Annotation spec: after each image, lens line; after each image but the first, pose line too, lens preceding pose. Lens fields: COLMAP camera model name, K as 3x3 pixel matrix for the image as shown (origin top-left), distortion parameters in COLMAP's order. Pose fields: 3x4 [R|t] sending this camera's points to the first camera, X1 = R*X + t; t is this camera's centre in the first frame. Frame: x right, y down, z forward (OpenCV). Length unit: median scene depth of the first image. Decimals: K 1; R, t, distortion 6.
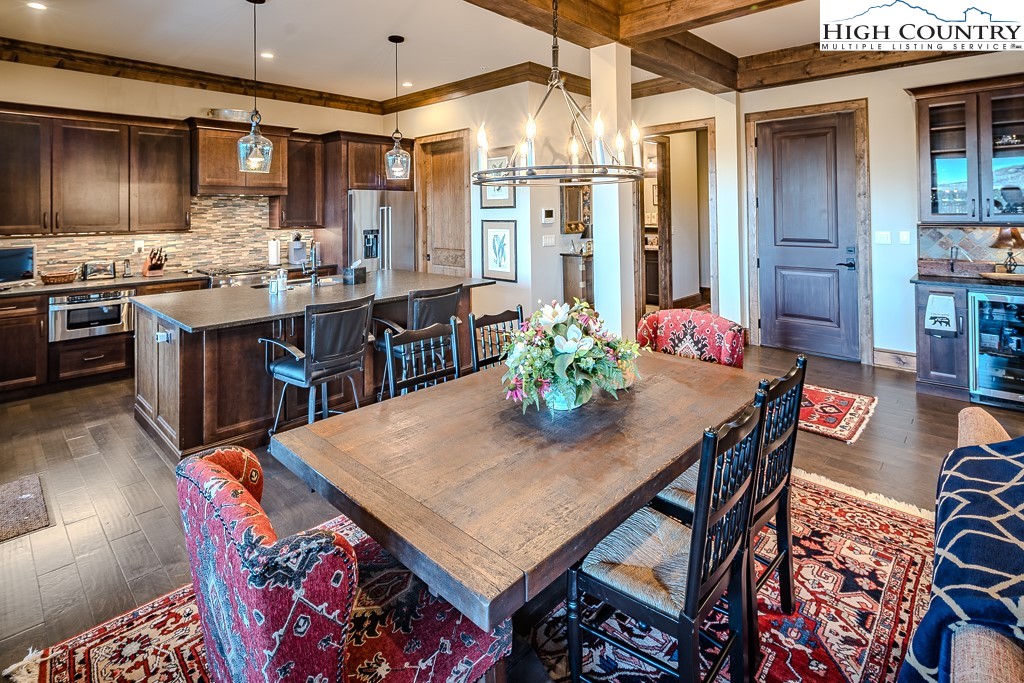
lens RADIAL K [[512.1, 0, 511.3], [0, 512.1, 203.1], [0, 0, 1]] dist [0.002576, -0.004056]
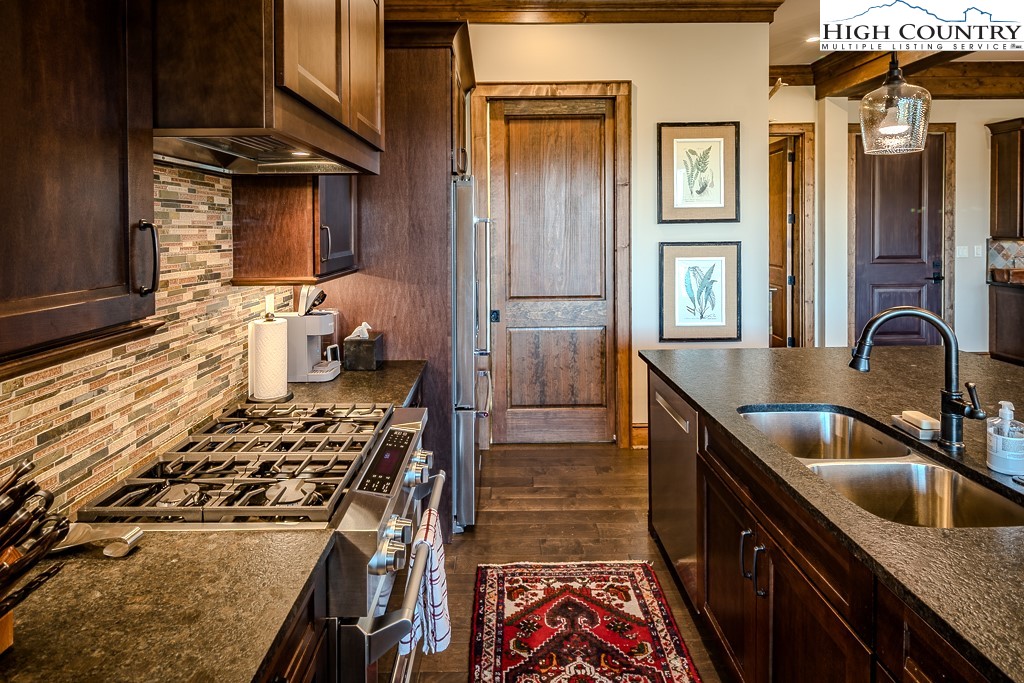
lens RADIAL K [[512.1, 0, 497.6], [0, 512.1, 235.4], [0, 0, 1]] dist [0.002576, -0.004056]
pose [[0.722400, -0.006453, 0.691446, -0.707325], [-0.007345, 0.999828, 0.017004, 0.019102], [-0.691437, -0.017362, 0.722228, 0.831826]]
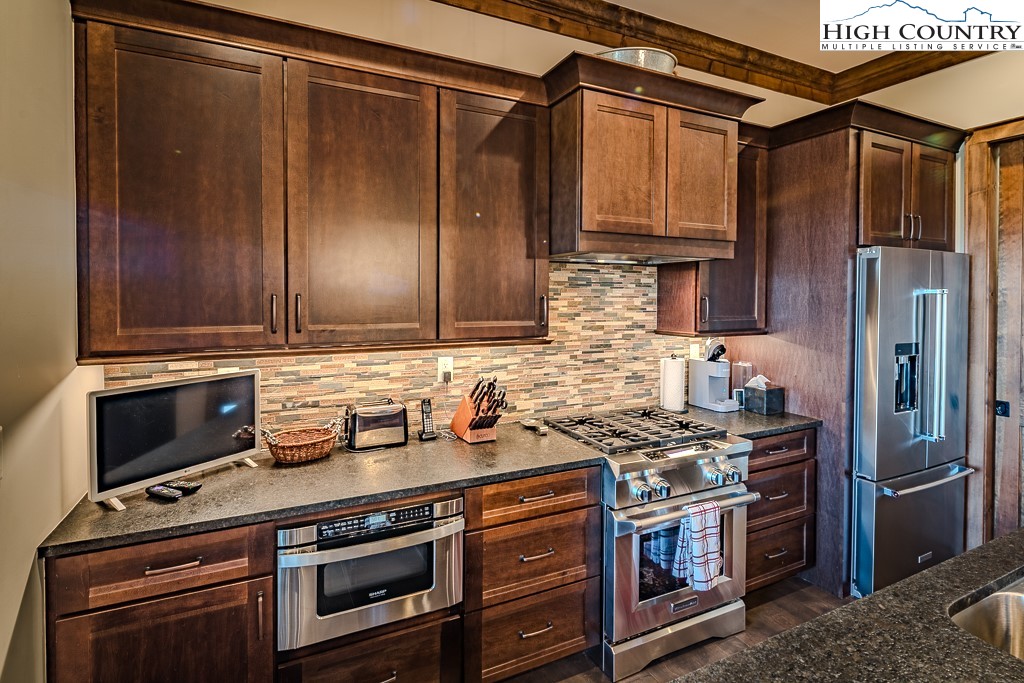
lens RADIAL K [[512.1, 0, 516.6], [0, 512.1, 302.6], [0, 0, 1]] dist [0.002576, -0.004056]
pose [[0.938322, 0.016650, -0.345360, -0.534003], [-0.006993, 0.999549, 0.029190, 0.010999], [0.345691, -0.024974, 0.938016, 0.620784]]
